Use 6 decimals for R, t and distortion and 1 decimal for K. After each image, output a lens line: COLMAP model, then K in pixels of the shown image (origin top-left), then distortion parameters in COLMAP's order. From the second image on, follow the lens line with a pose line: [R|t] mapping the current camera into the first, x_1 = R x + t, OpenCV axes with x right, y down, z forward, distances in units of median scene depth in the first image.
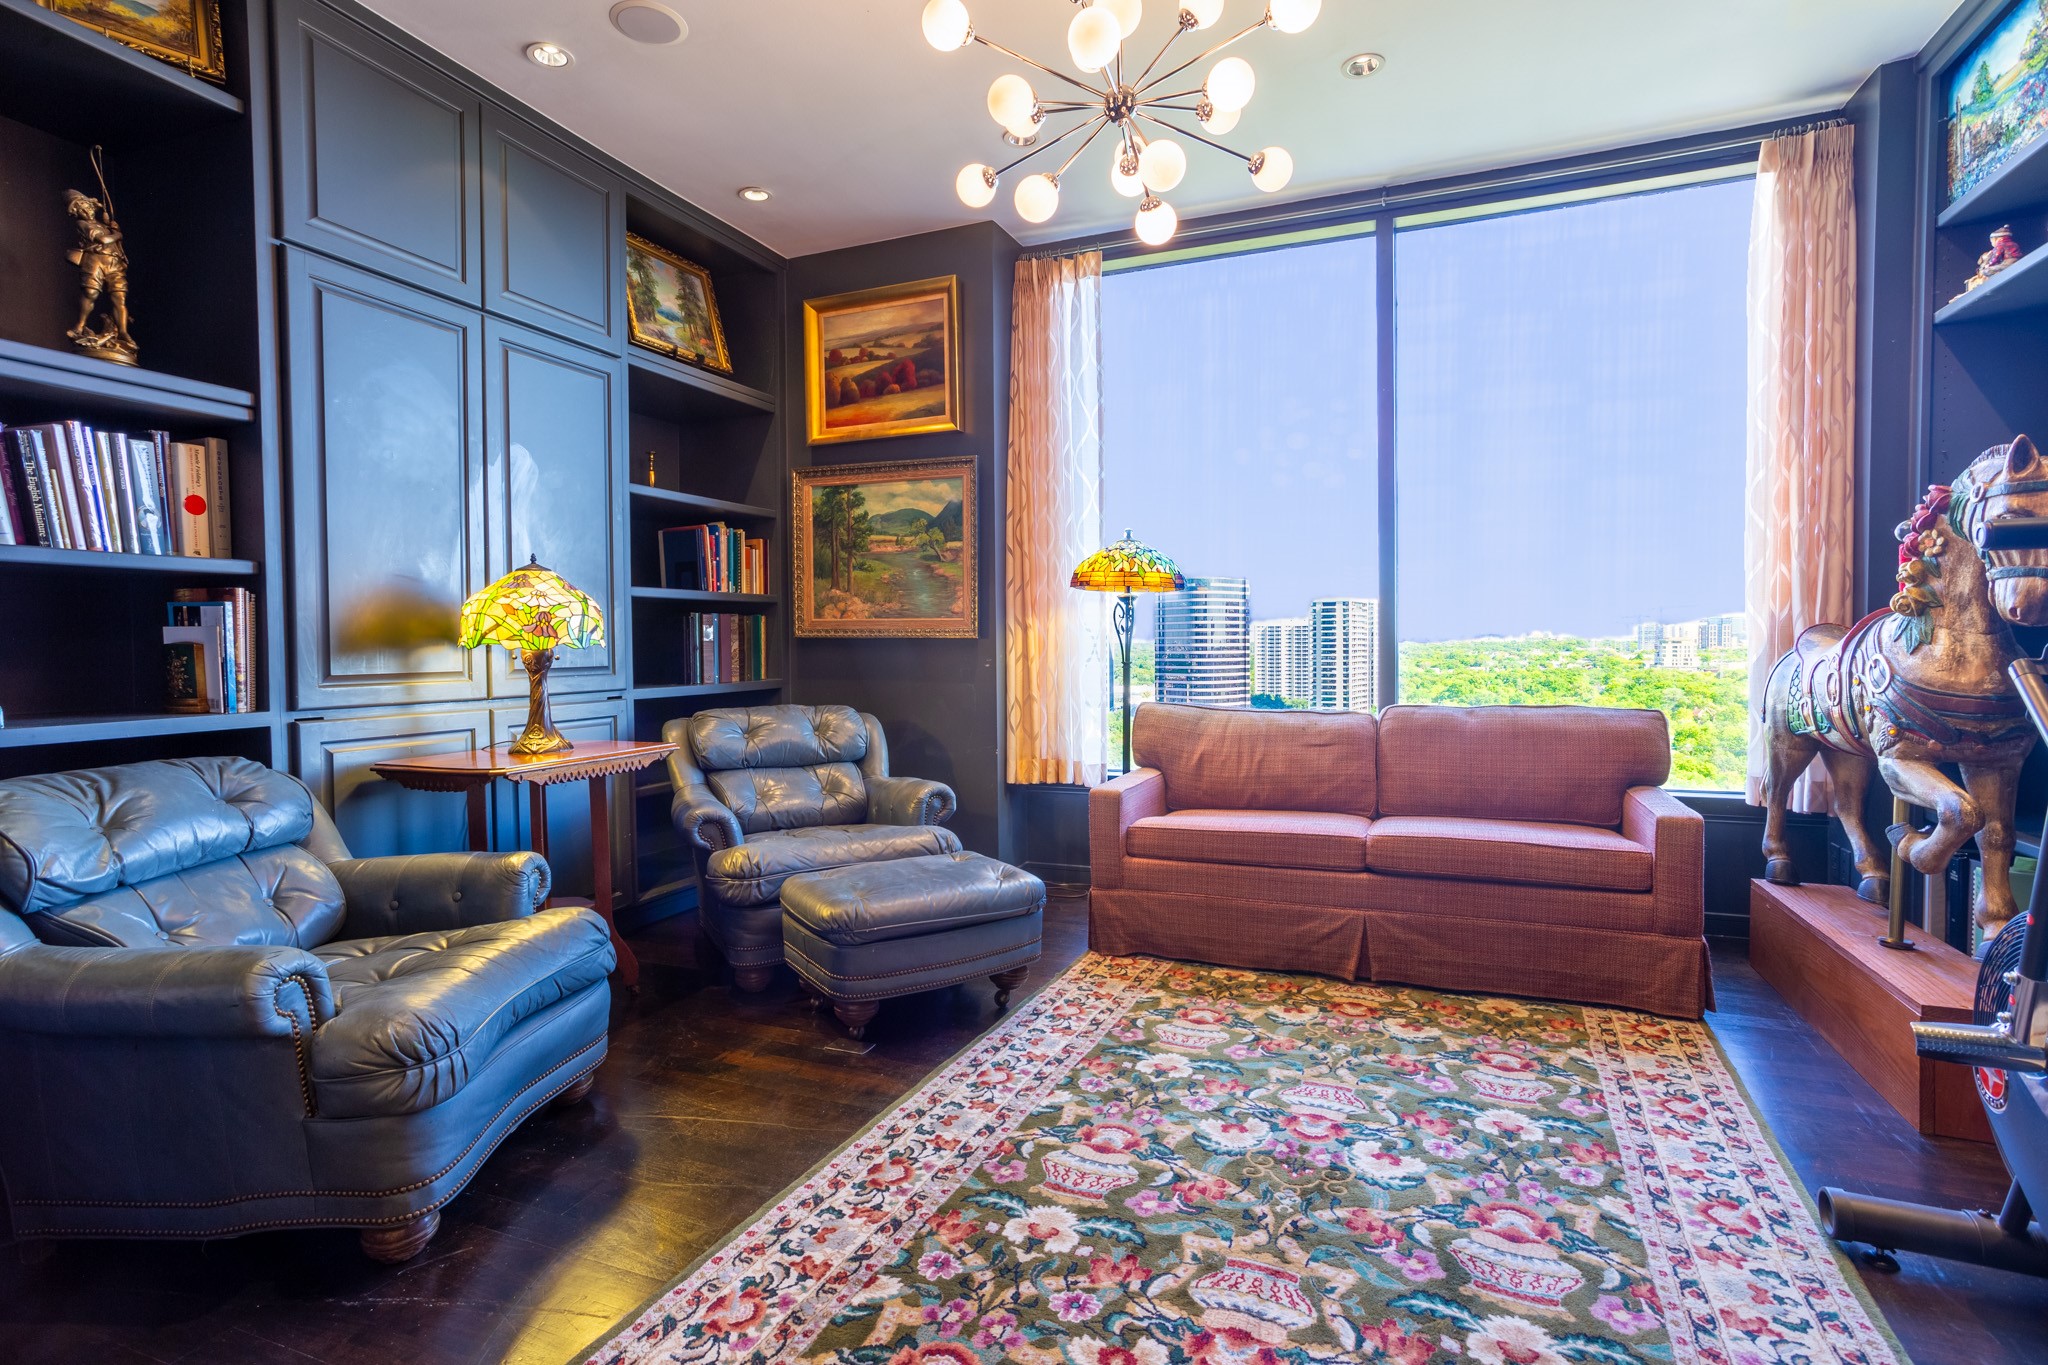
lens RADIAL K [[1001.6, 0, 1027.8], [0, 1001.6, 675.3], [0, 0, 1]] dist [-0.047299, 0.028657]
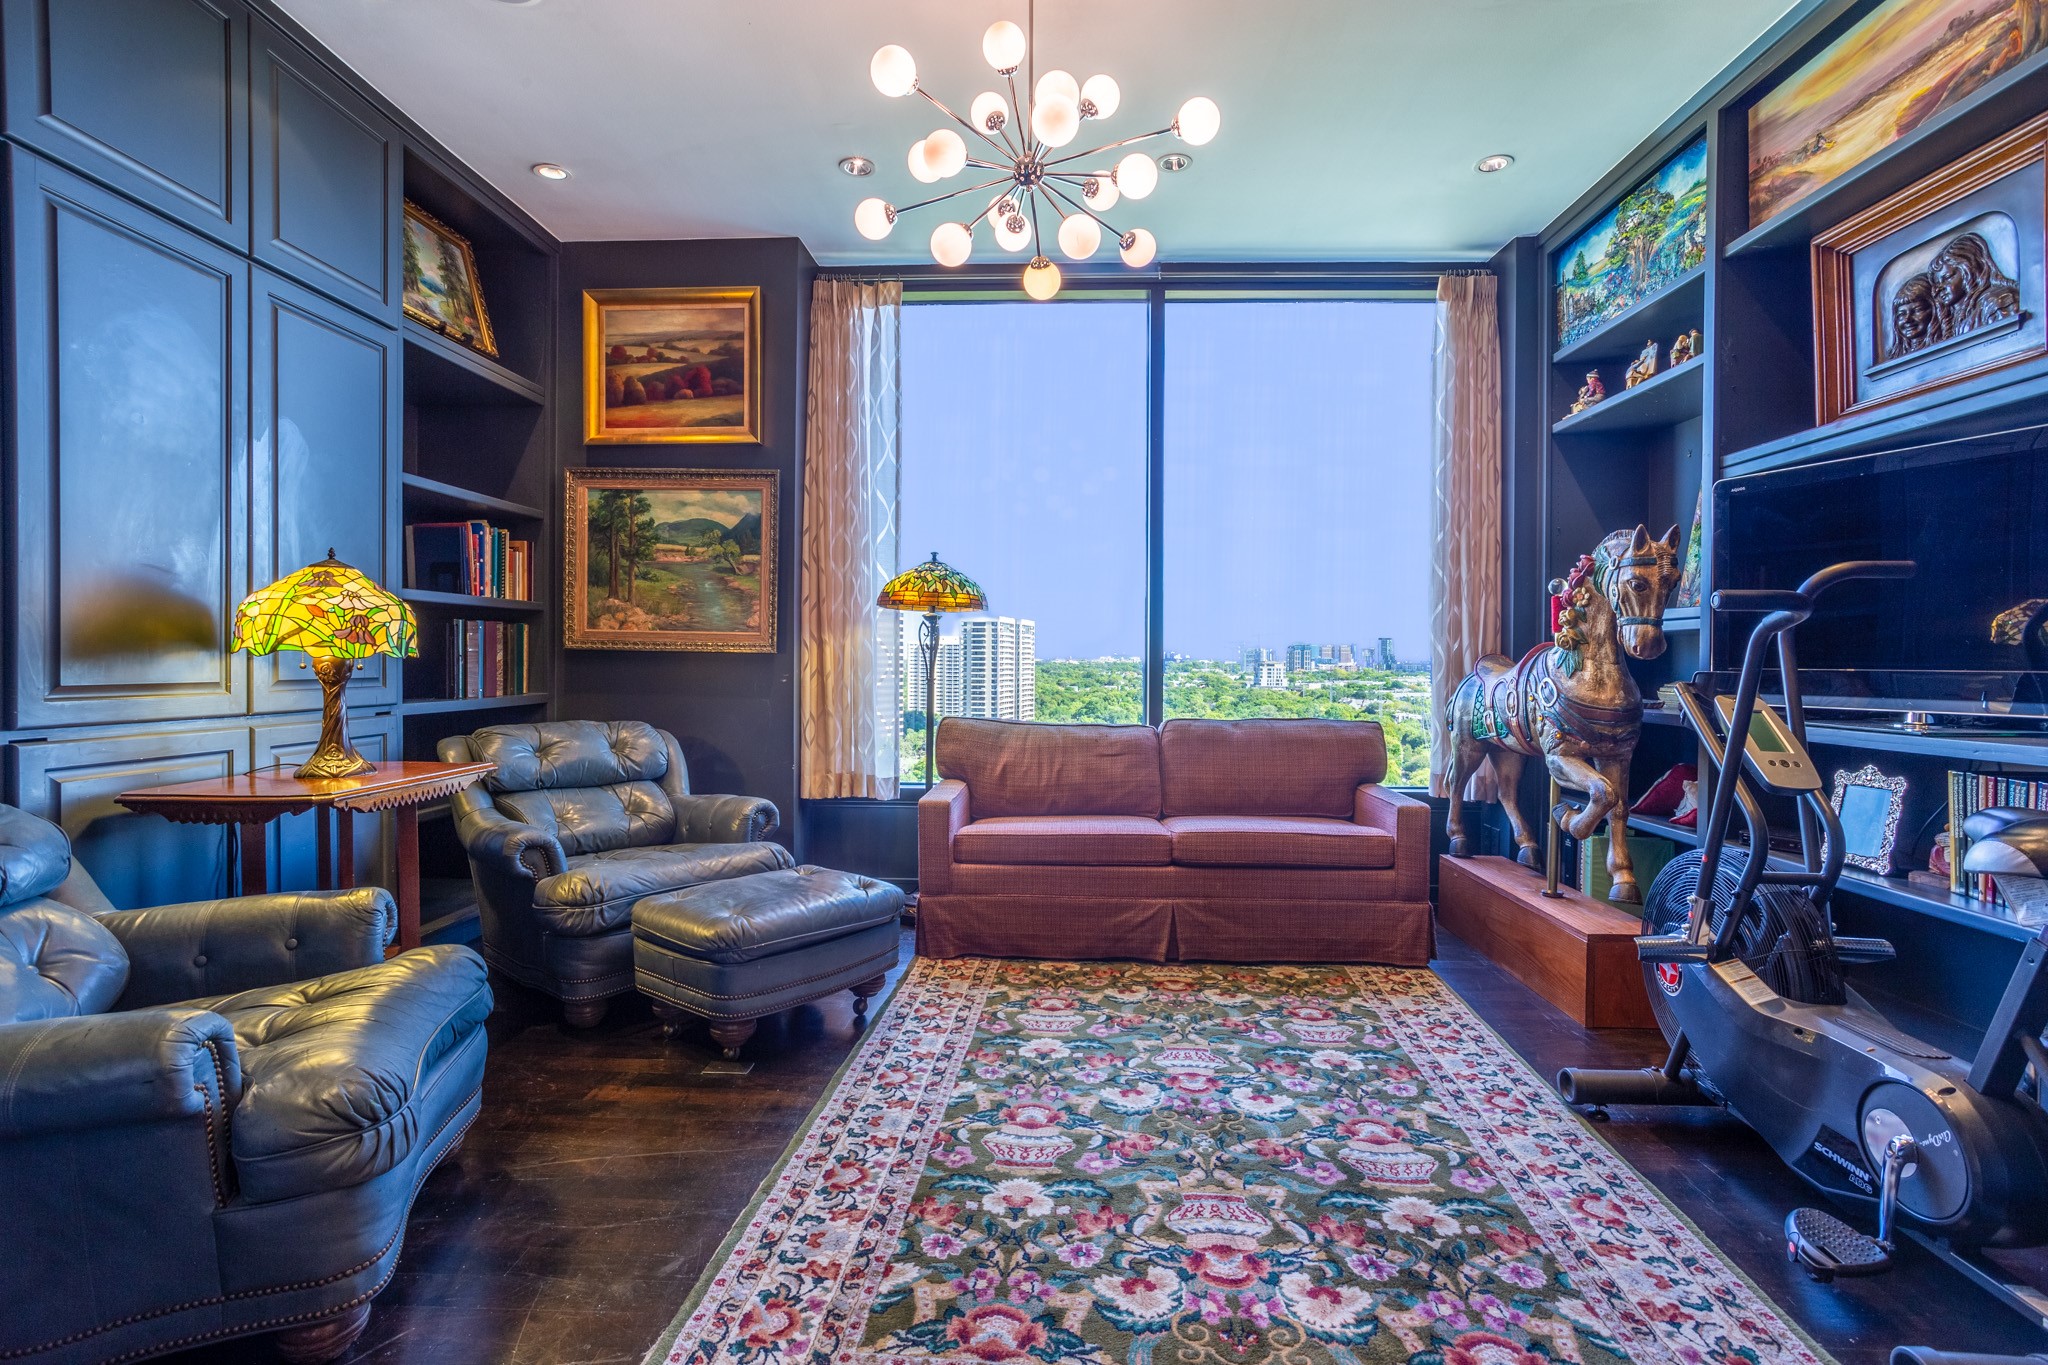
lens RADIAL K [[1001.6, 0, 1030.4], [0, 1001.6, 675.4], [0, 0, 1]] dist [-0.047299, 0.028657]
pose [[0.939331, 0.010642, 0.342847, -0.235324], [-0.004869, 0.999832, -0.017694, 0.002151], [-0.342977, 0.014951, 0.939225, -0.024866]]
